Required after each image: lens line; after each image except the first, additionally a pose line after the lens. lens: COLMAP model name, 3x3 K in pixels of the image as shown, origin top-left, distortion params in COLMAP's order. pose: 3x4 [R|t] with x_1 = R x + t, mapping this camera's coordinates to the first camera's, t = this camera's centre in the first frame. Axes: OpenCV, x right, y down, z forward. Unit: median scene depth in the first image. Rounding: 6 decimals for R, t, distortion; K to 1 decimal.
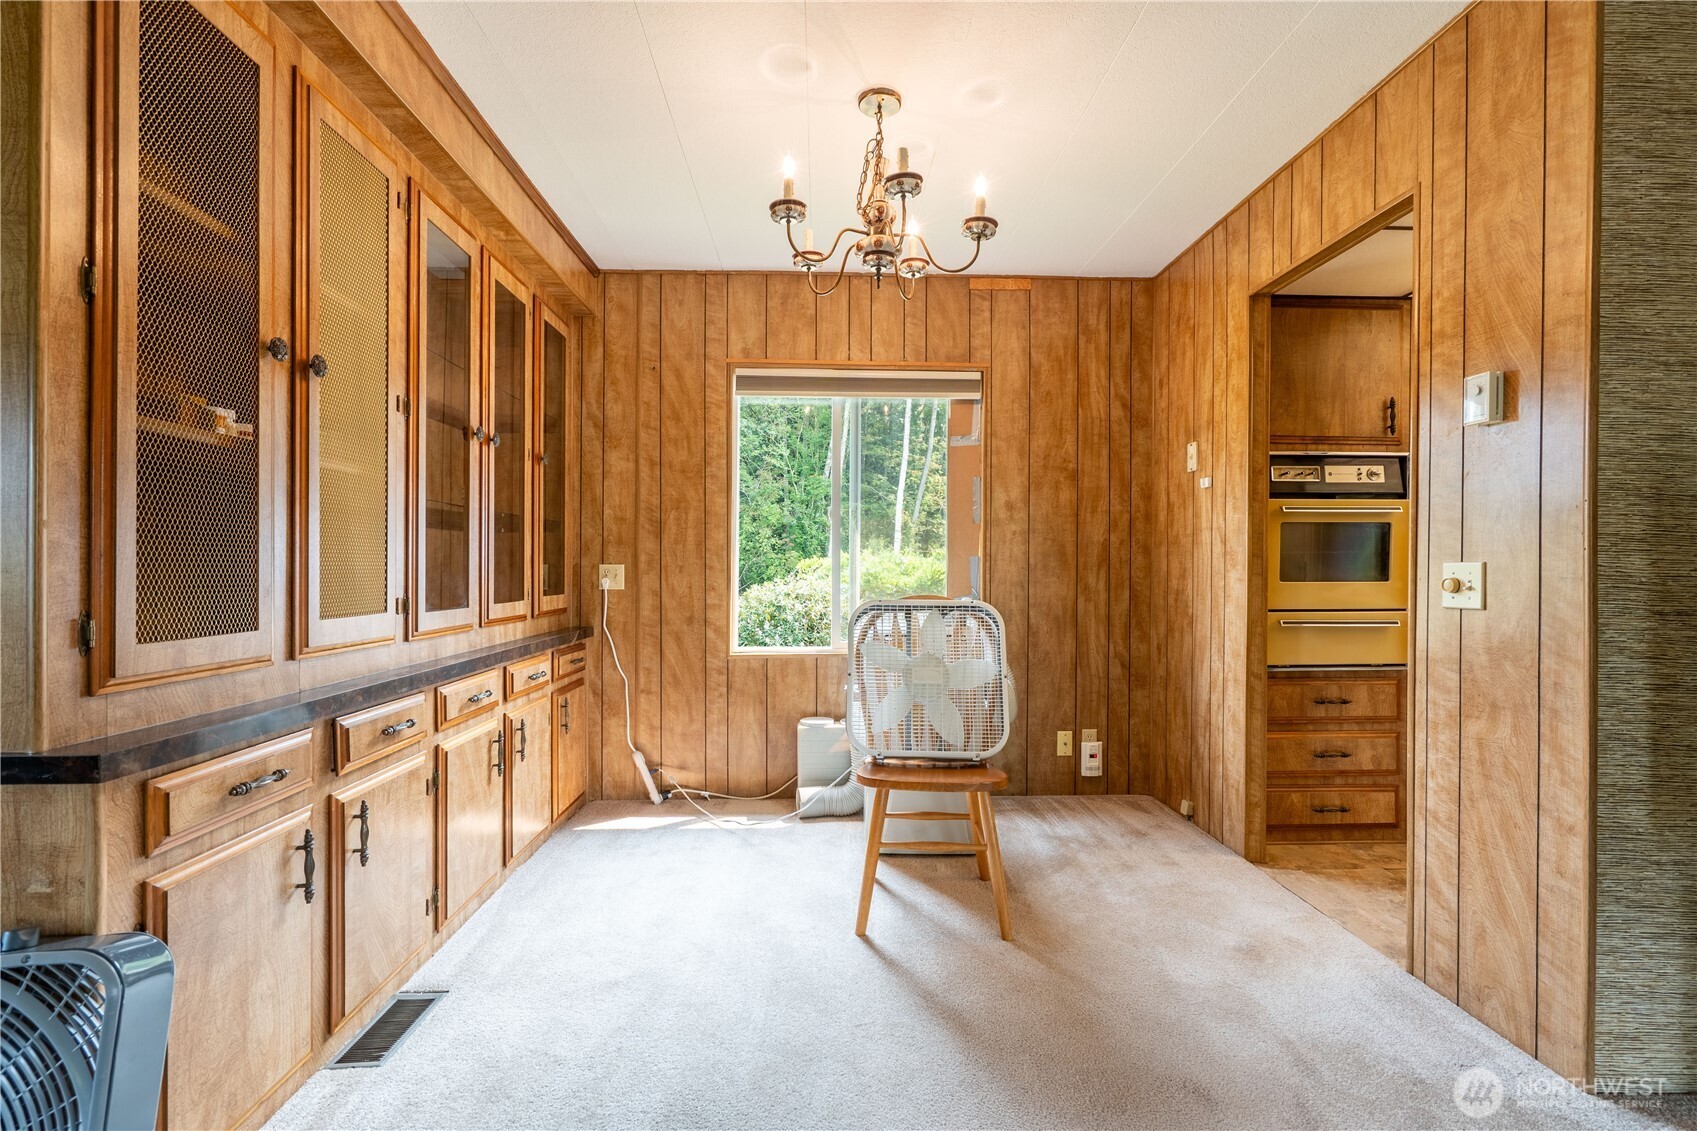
lens RADIAL K [[773.2, 0, 854.5], [0, 773.2, 564.8], [0, 0, 1]] dist [-0.014819, 0.001644]
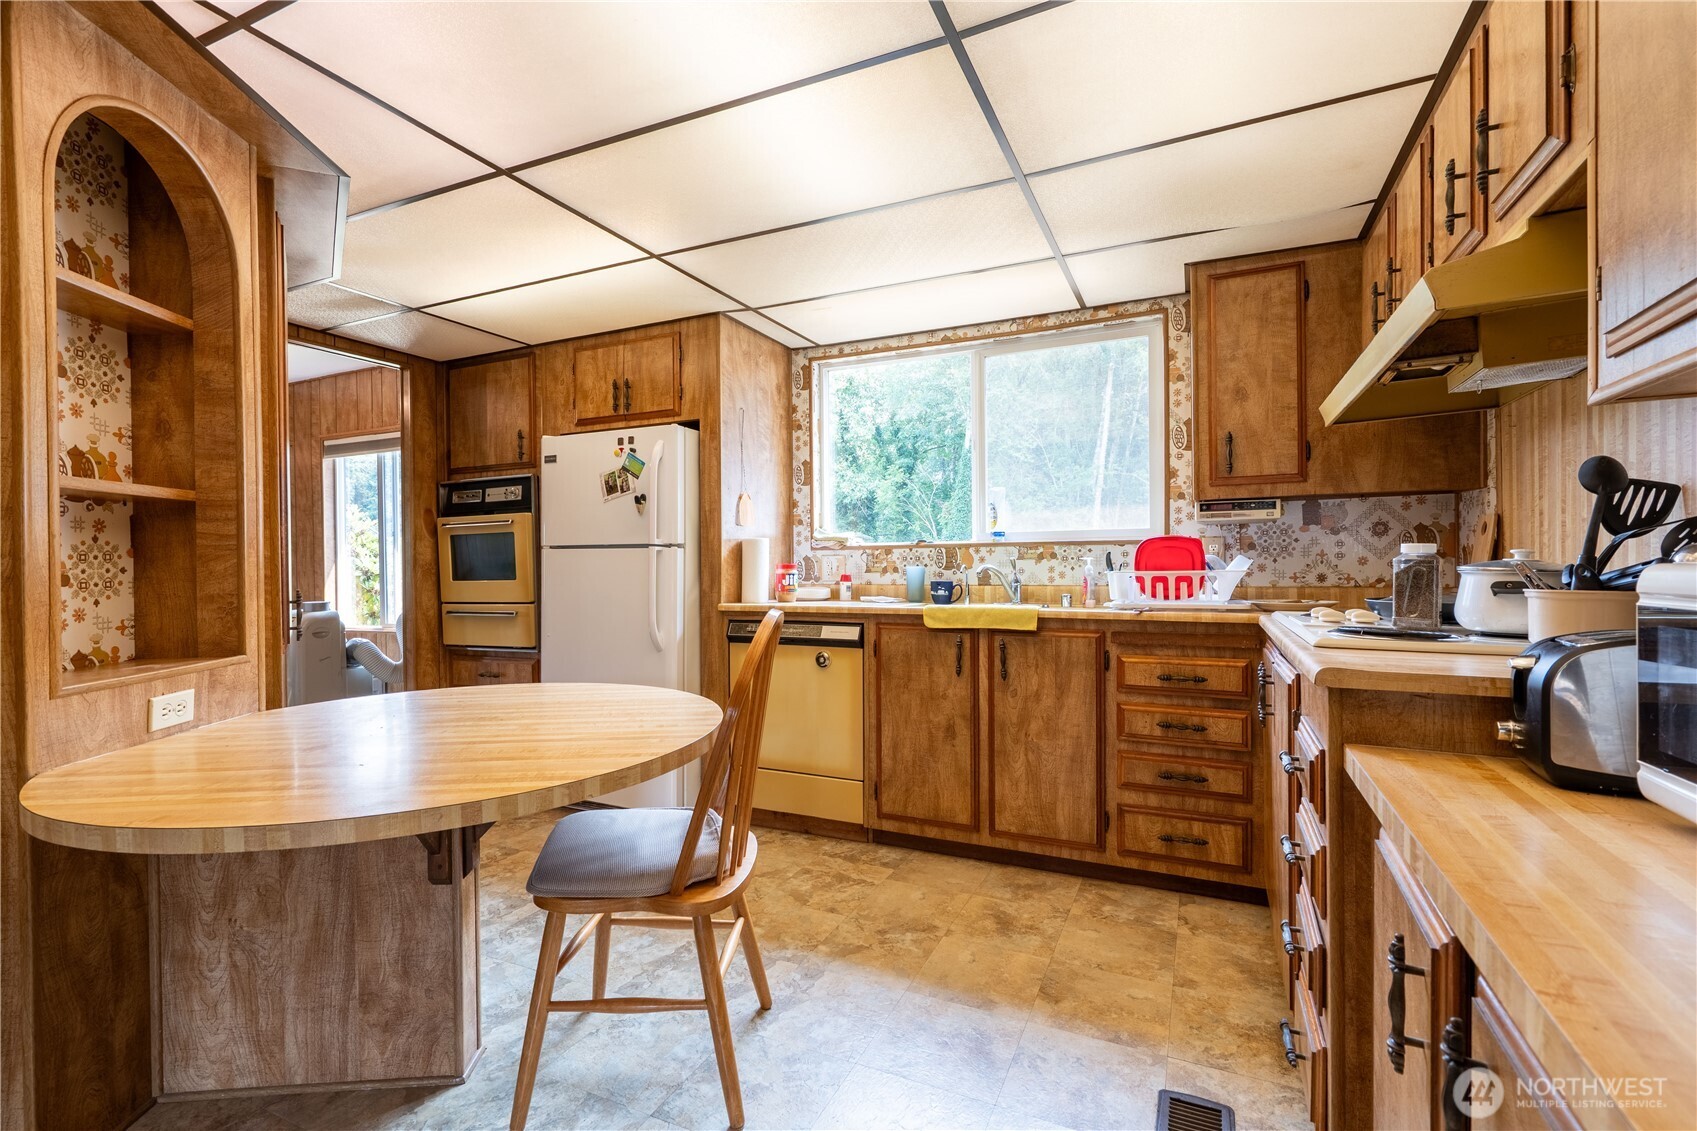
lens RADIAL K [[773.2, 0, 846.9], [0, 773.2, 574.4], [0, 0, 1]] dist [-0.014819, 0.001644]
pose [[0.901666, -0.009955, -0.432319, 1.828690], [0.008899, 0.999950, -0.004466, 0.025504], [0.432342, 0.000179, 0.901709, 0.123276]]
